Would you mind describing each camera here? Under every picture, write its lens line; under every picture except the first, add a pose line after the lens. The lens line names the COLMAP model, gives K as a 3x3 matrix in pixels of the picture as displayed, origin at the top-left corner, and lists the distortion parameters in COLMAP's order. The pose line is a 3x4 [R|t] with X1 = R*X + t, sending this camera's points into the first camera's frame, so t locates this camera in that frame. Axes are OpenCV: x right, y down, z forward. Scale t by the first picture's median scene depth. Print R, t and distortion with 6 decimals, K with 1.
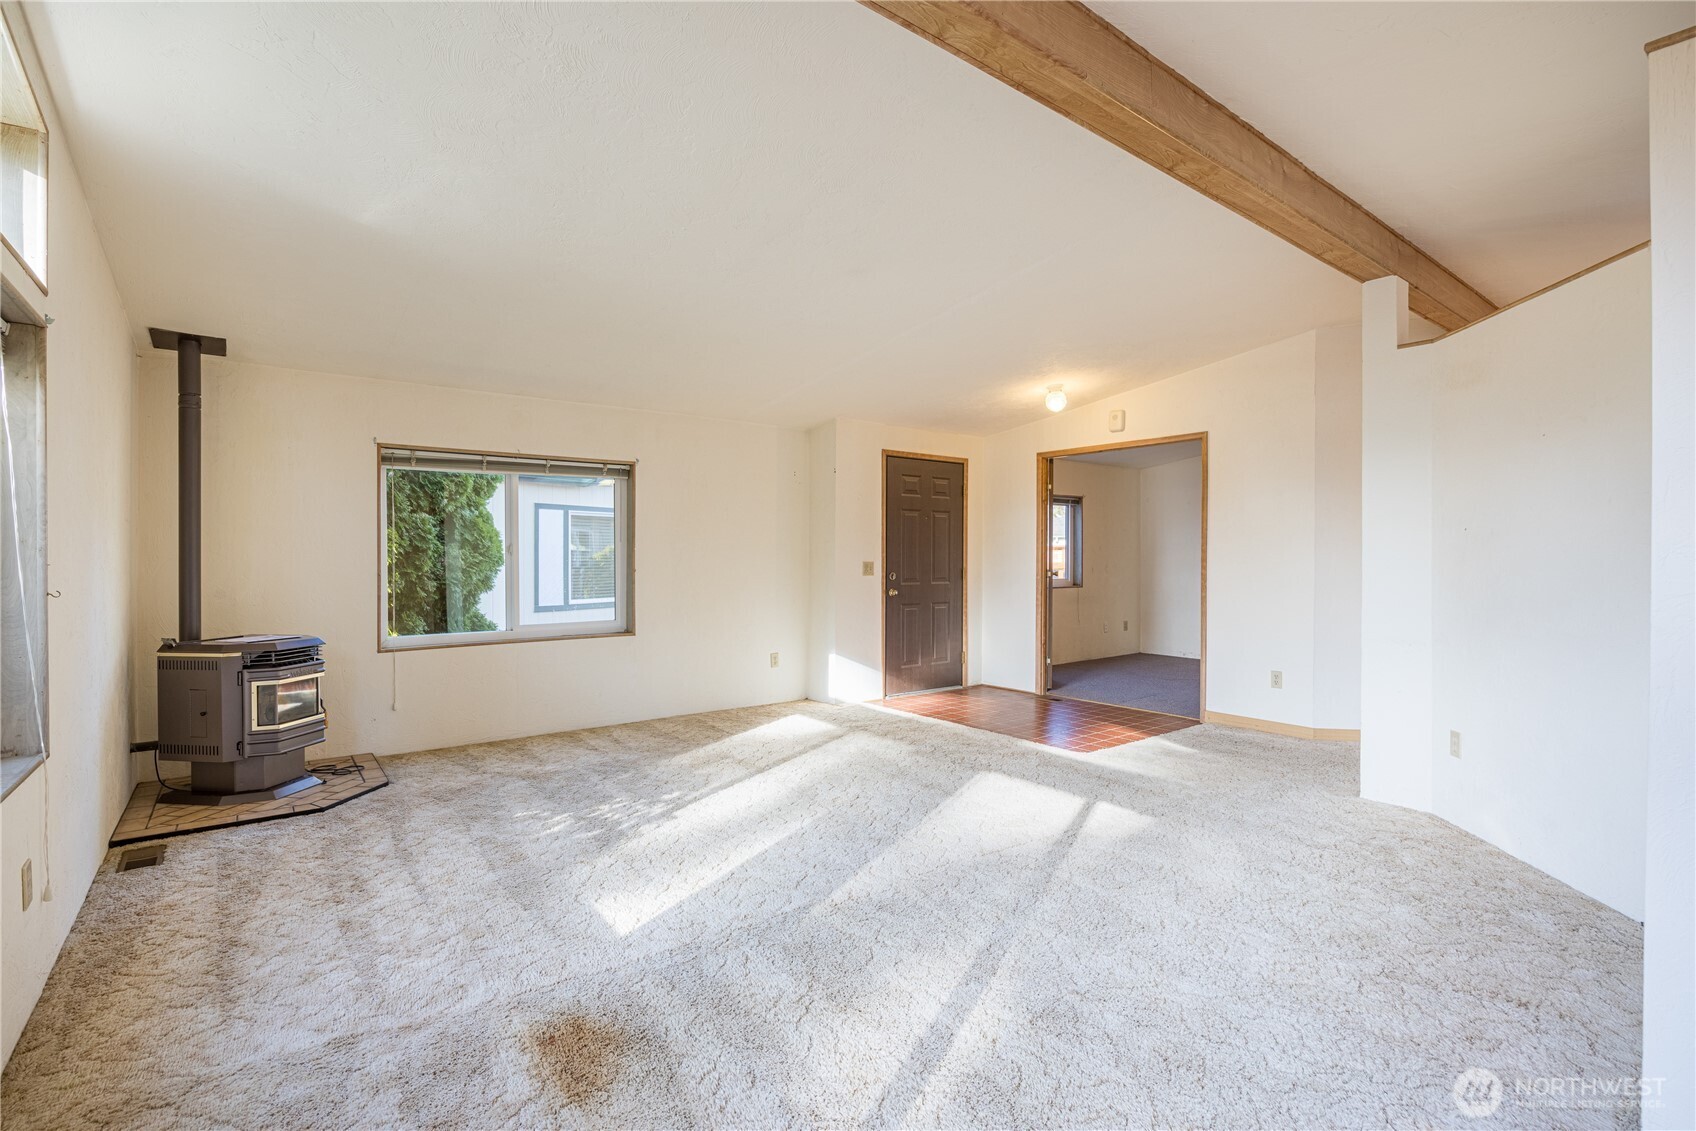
lens RADIAL K [[771.5, 0, 848.5], [0, 771.5, 555.2], [0, 0, 1]] dist [-0.013253, -0.000220]
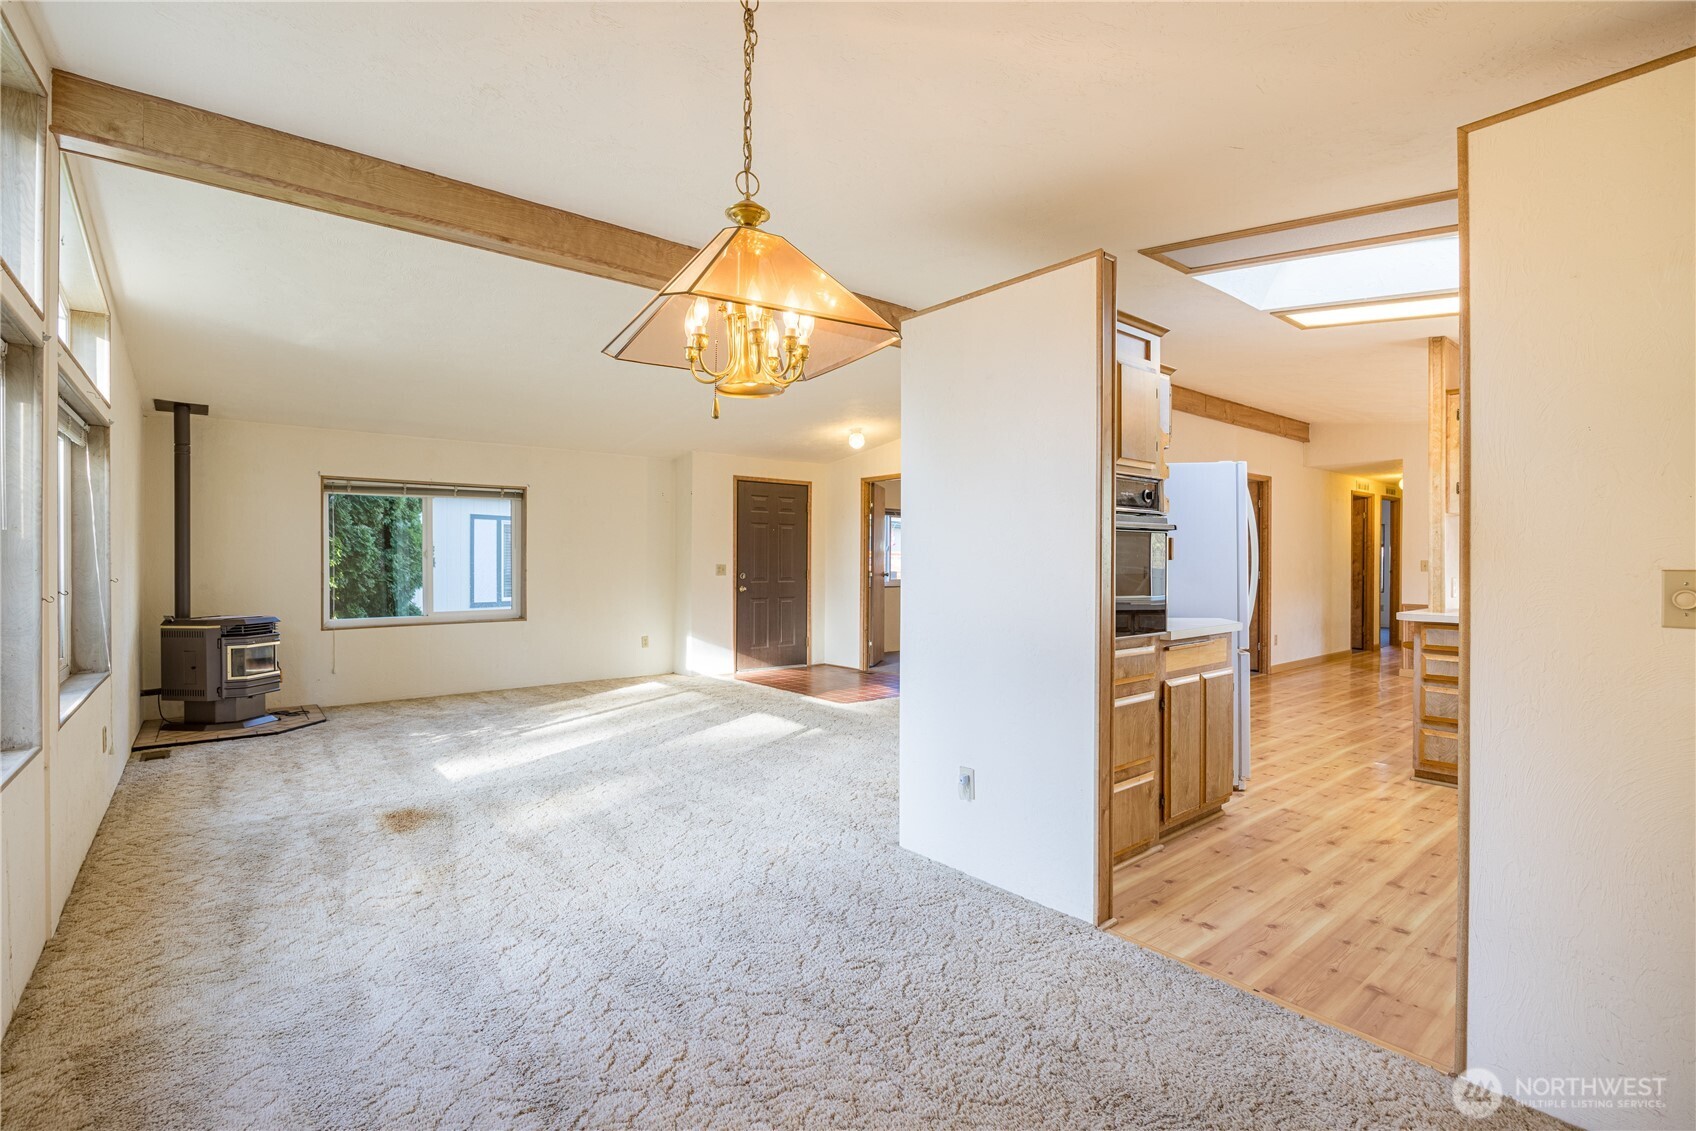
lens RADIAL K [[767.5, 0, 845.8], [0, 767.5, 561.8], [0, 0, 1]] dist [-0.012428, -0.000054]
pose [[0.999637, 0.001792, 0.026898, 0.314596], [-0.001867, 0.999994, 0.002770, 0.000581], [-0.026893, -0.002820, 0.999634, -0.422796]]
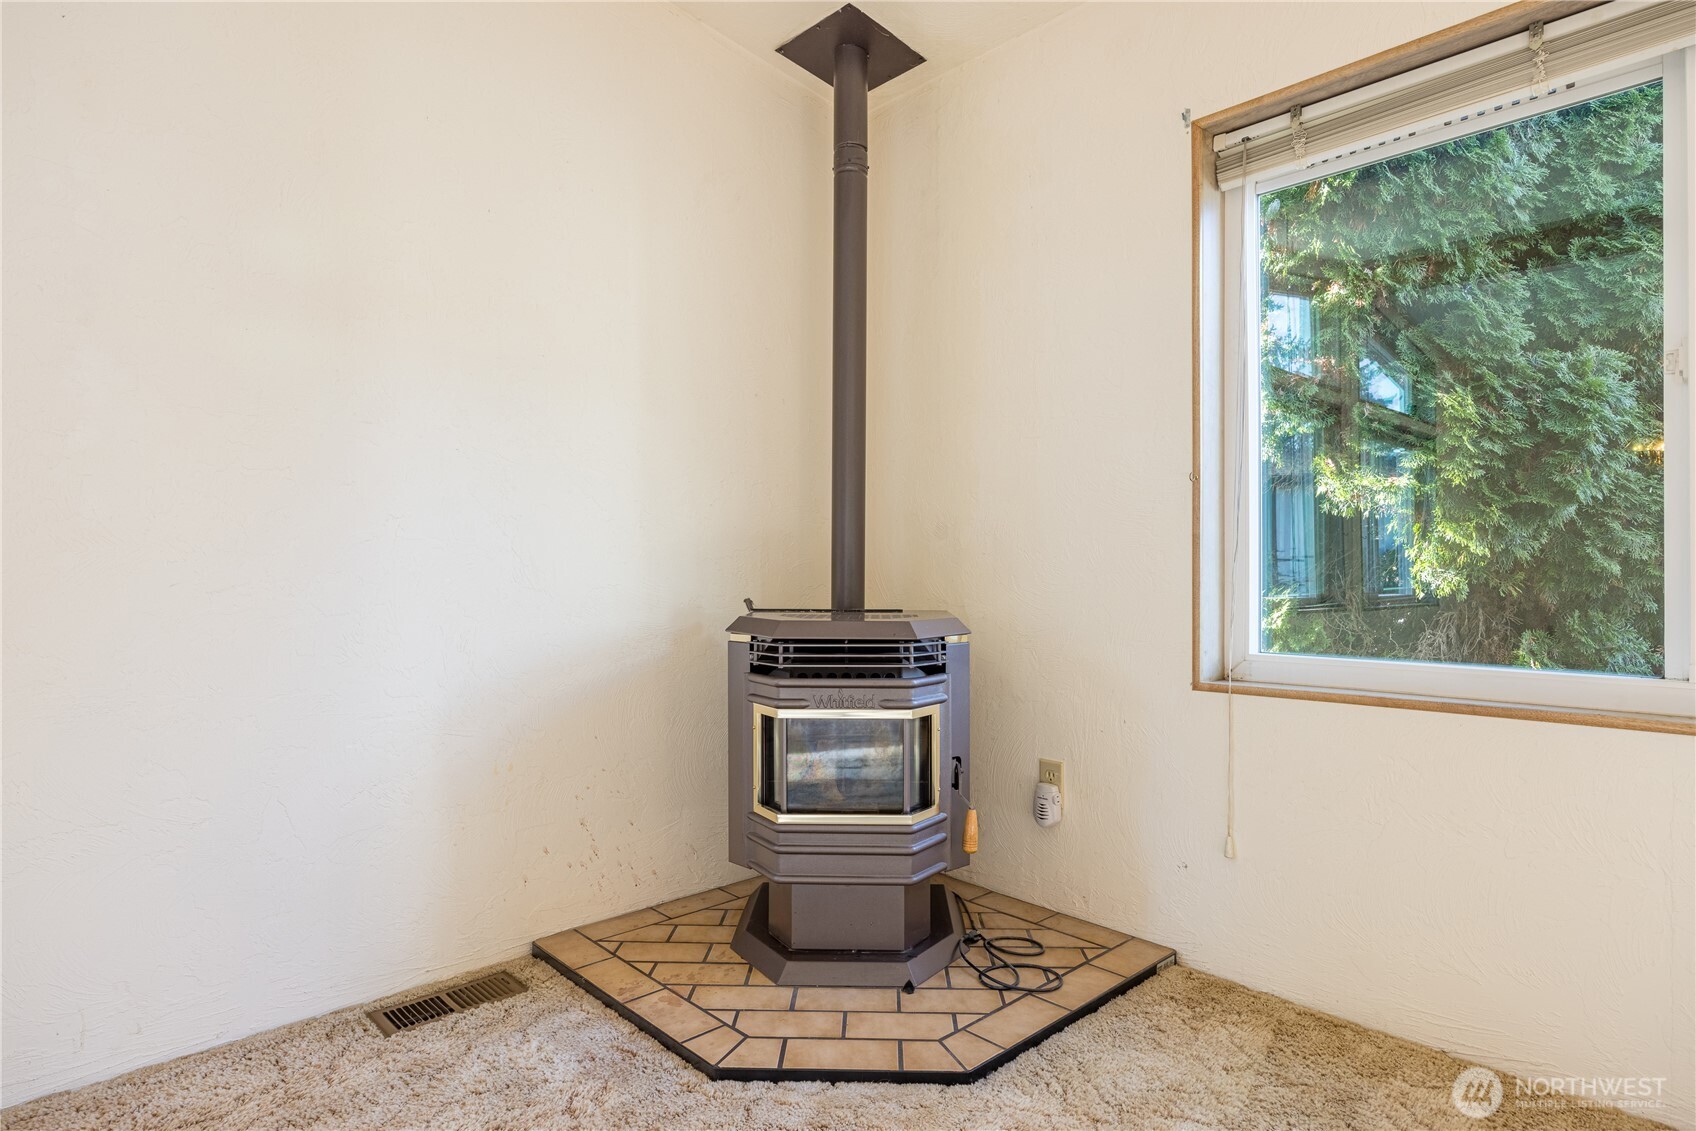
lens RADIAL K [[891.3, 0, 848.0], [0, 891.3, 565.5], [0, 0, 1]] dist [-0.002537, -0.000489]
pose [[0.076517, -0.003937, -0.997060, -0.227794], [0.003434, 0.999987, -0.003685, 0.078636], [0.997062, -0.003142, 0.076530, 0.919911]]
